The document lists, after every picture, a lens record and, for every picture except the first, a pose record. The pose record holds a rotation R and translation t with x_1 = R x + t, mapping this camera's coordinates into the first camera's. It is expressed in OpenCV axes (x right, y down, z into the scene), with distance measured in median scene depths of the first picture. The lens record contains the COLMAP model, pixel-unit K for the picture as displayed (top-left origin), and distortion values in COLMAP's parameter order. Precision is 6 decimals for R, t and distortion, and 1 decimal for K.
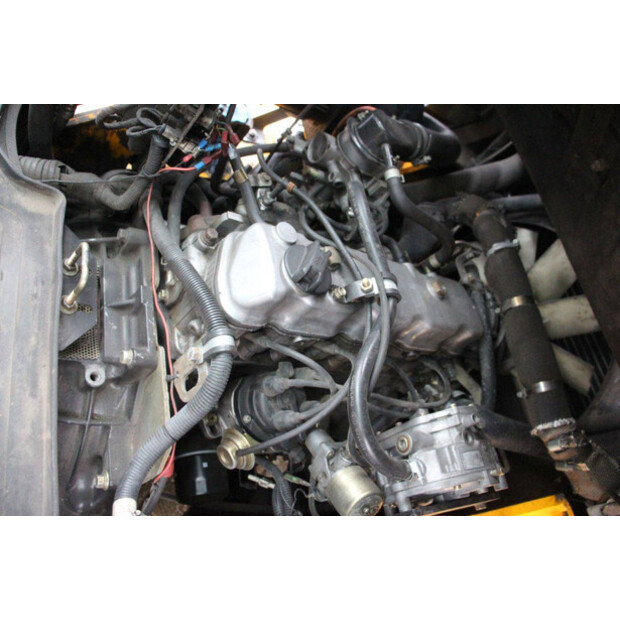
lens RADIAL K [[475.8, 0, 311.0], [0, 475.8, 312.8], [0, 0, 1]] dist [-0.176992, 0.137198]
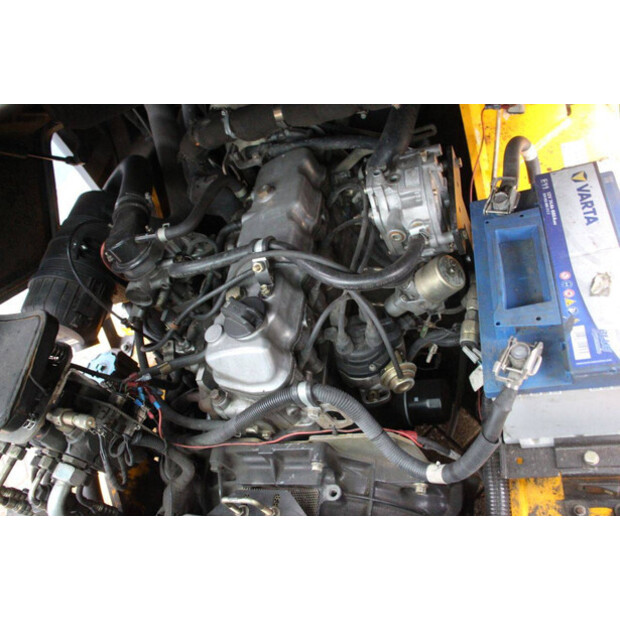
lens RADIAL K [[475.8, 0, 311.0], [0, 475.8, 312.8], [0, 0, 1]] dist [-0.176992, 0.137198]
pose [[0.019012, -0.995852, -0.088977, 0.103613], [0.999443, 0.016487, 0.029031, 0.036039], [-0.027444, -0.089479, 0.995611, -0.163910]]
